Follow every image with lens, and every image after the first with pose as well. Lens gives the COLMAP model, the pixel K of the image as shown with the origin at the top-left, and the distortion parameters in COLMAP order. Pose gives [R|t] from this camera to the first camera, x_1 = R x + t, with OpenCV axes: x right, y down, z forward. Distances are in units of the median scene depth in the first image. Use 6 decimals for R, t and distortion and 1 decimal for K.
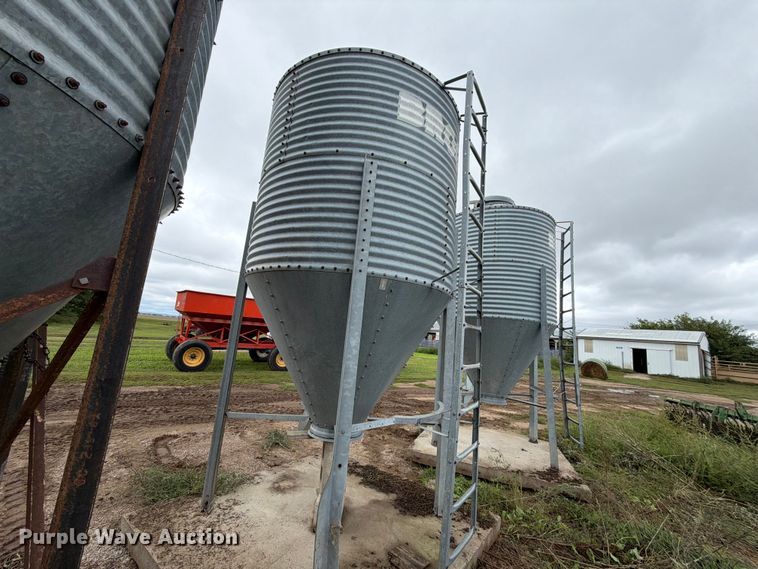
lens RADIAL K [[300.8, 0, 380.0], [0, 300.8, 285.8], [0, 0, 1]] dist [-0.002219, 0.000010]
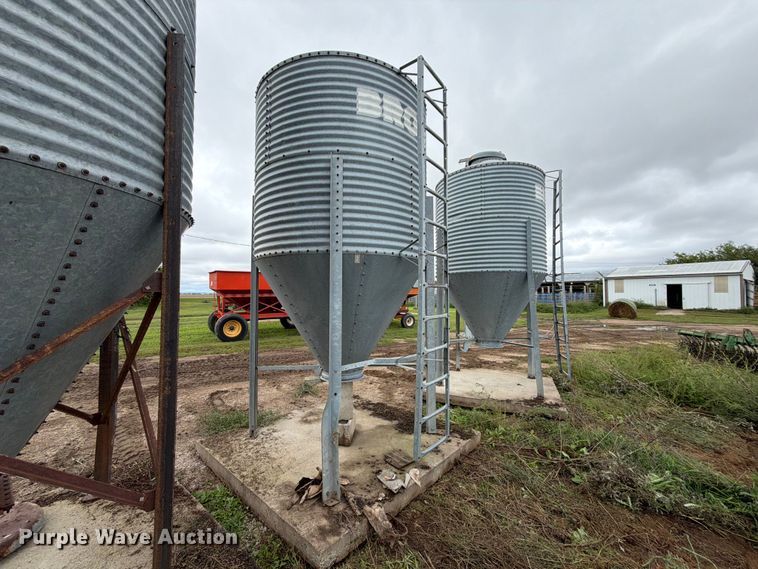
lens RADIAL K [[300.8, 0, 380.0], [0, 300.8, 285.8], [0, 0, 1]] dist [-0.002219, 0.000010]
pose [[0.991991, -0.091084, -0.087512, 0.150249], [0.101796, 0.986671, 0.126960, -0.031879], [0.074781, -0.134852, 0.988040, -0.183395]]
